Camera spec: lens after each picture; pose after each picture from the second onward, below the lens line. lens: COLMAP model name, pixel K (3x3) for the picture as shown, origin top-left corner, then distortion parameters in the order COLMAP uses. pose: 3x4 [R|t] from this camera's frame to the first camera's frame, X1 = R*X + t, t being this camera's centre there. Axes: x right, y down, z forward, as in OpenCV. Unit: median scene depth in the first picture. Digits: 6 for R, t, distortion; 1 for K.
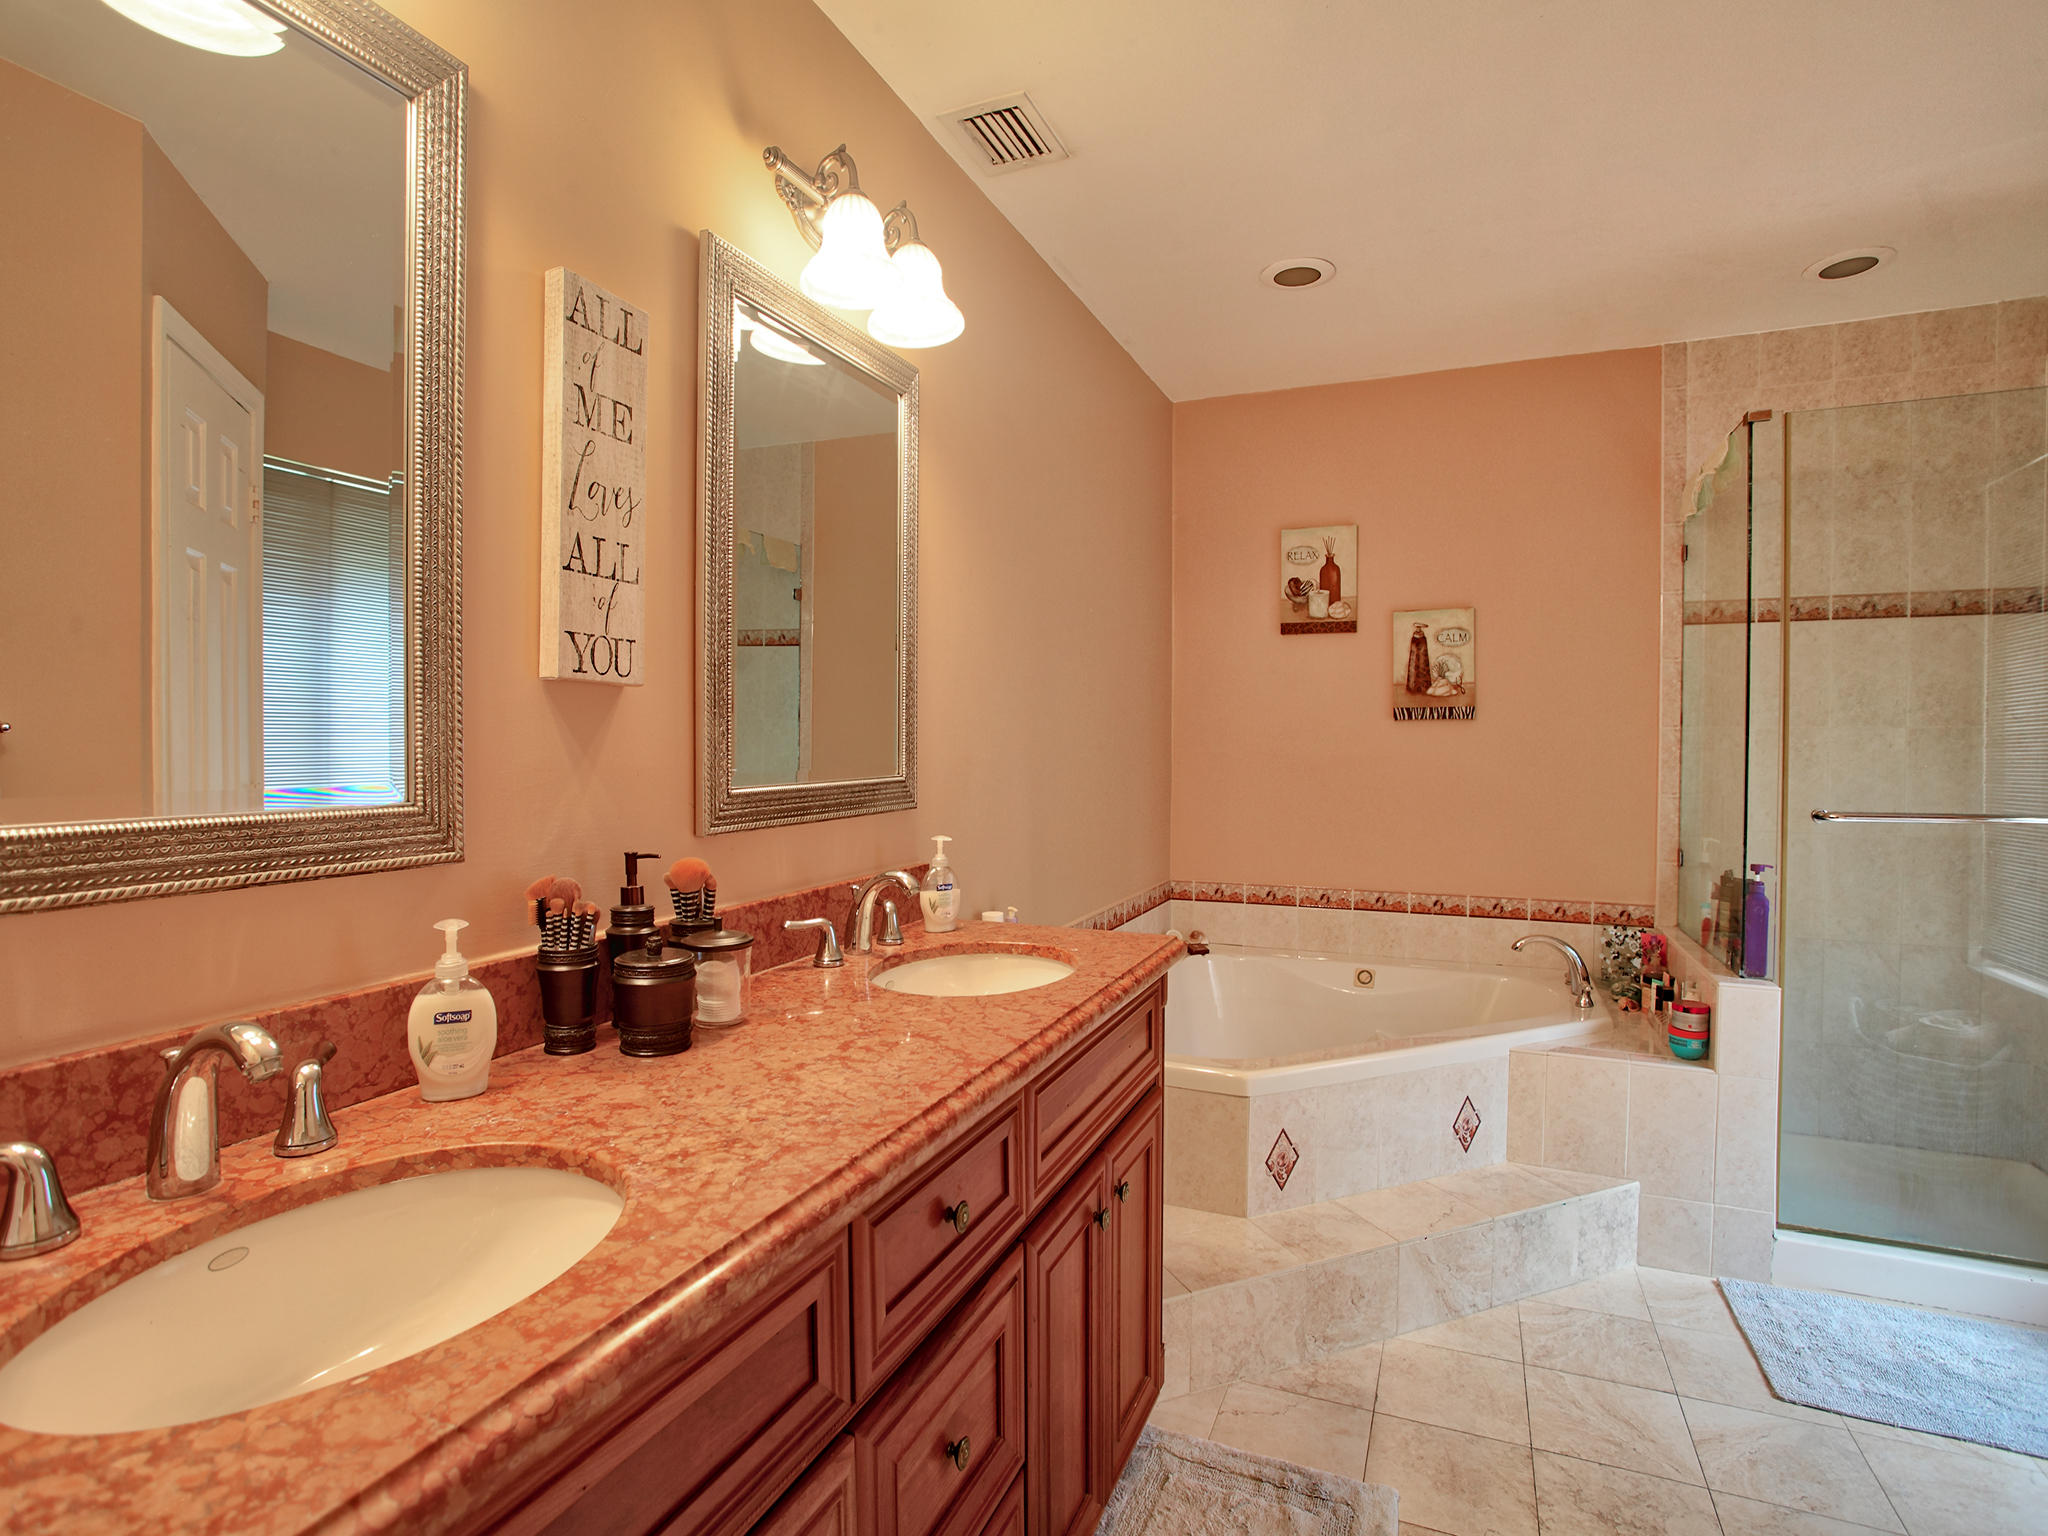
lens RADIAL K [[1003.0, 0, 1010.5], [0, 1003.0, 758.6], [0, 0, 1]] dist [-0.052903, 0.018112]
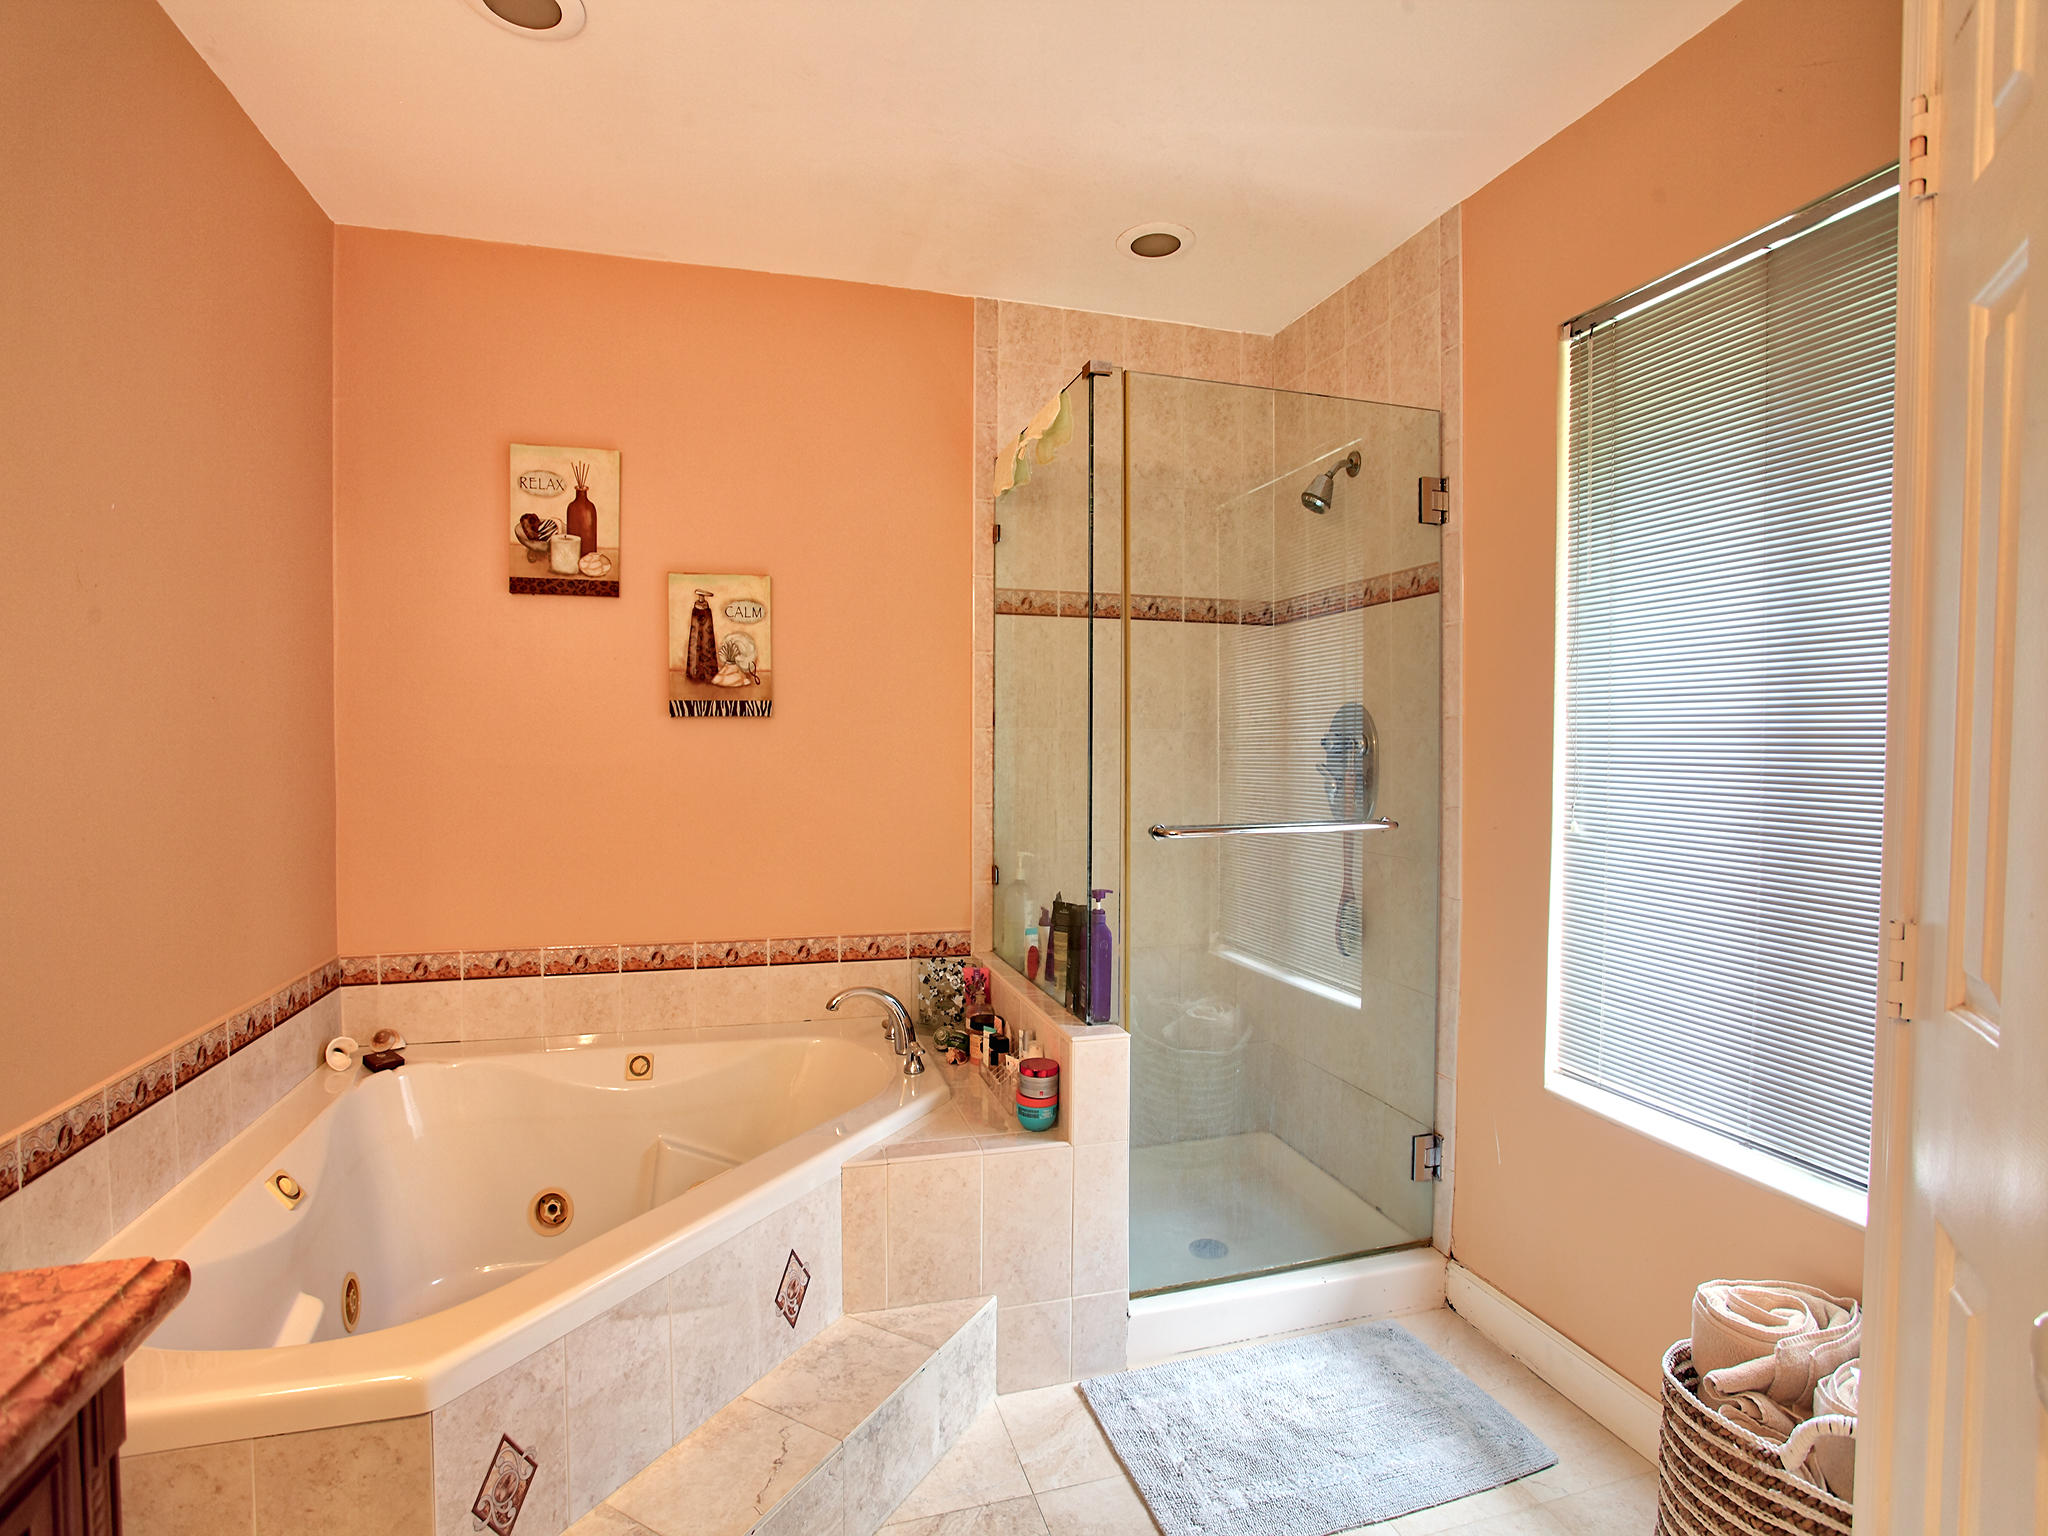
lens RADIAL K [[1003.0, 0, 1033.3], [0, 1003.0, 771.5], [0, 0, 1]] dist [-0.052903, 0.018112]
pose [[0.751047, -0.021235, 0.659908, 0.107699], [0.008739, 0.999715, 0.022224, -0.013352], [-0.660191, -0.010924, 0.751018, 0.292181]]
